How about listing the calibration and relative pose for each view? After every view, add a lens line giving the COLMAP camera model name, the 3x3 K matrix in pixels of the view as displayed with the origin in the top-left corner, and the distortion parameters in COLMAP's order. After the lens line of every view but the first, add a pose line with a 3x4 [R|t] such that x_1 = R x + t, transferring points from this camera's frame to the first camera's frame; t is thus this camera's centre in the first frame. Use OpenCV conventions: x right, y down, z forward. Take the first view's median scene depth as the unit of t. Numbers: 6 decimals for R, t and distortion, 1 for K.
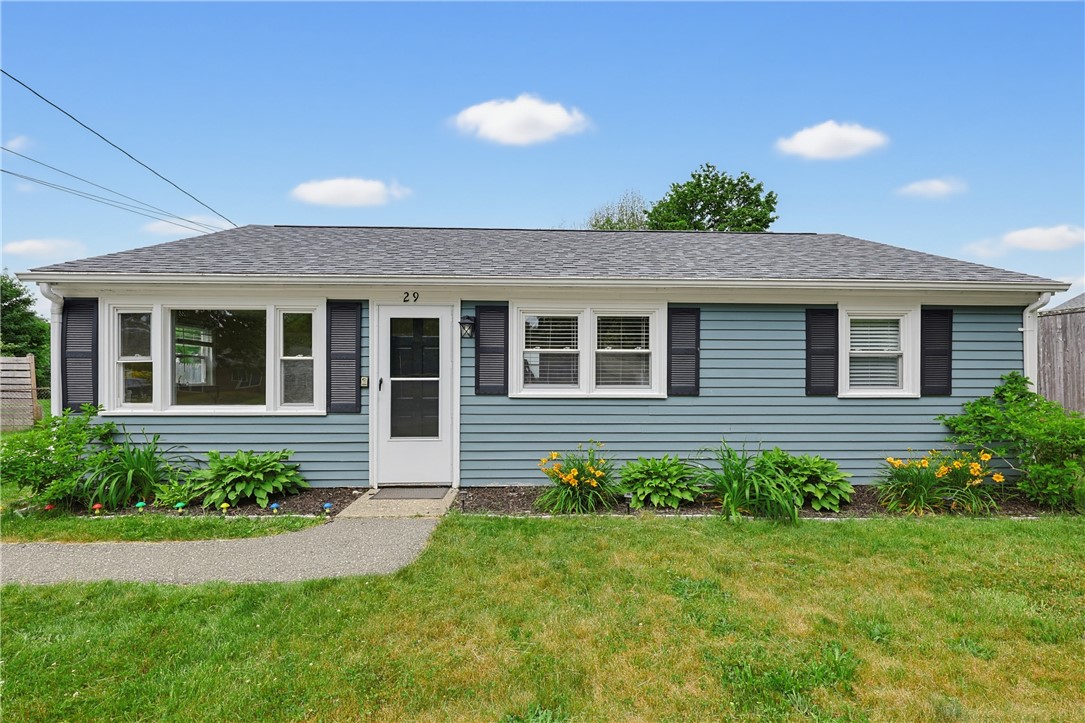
lens RADIAL K [[464.0, 0, 545.5], [0, 464.0, 376.2], [0, 0, 1]] dist [-0.000782, -0.000315]
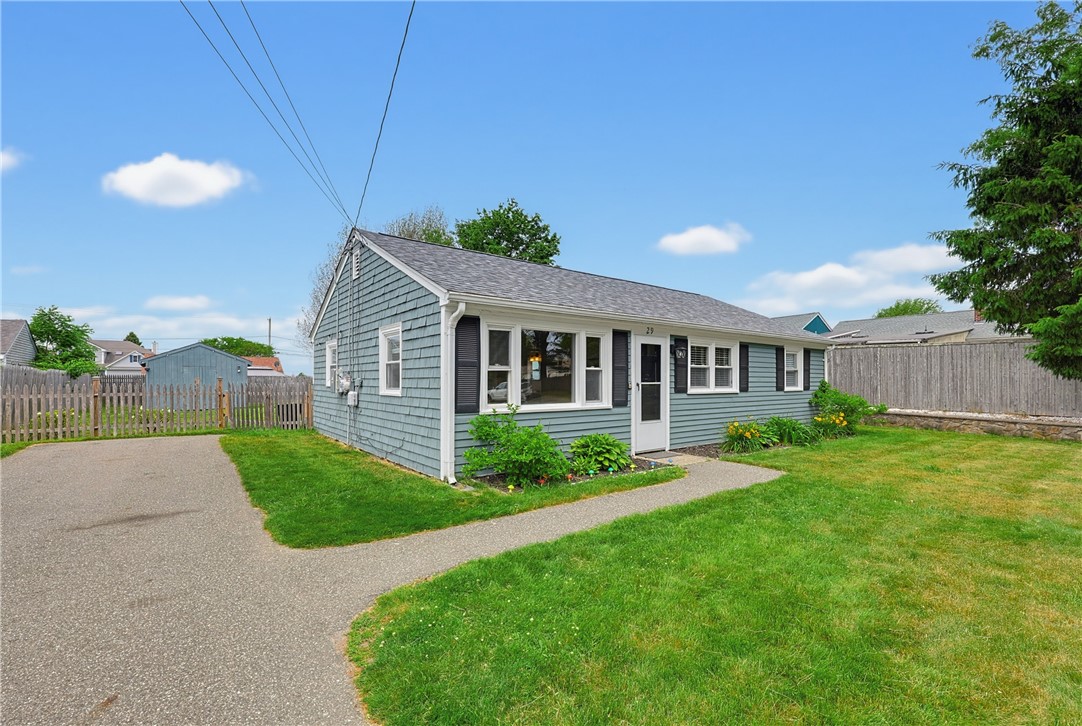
lens RADIAL K [[466.4, 0, 537.3], [0, 466.4, 379.2], [0, 0, 1]] dist [0.000826, 0.000061]
pose [[0.818838, 0.000476, 0.574024, -1.493195], [-0.001577, 0.999998, 0.001419, -0.009216], [-0.574022, -0.002067, 0.818837, -0.067701]]
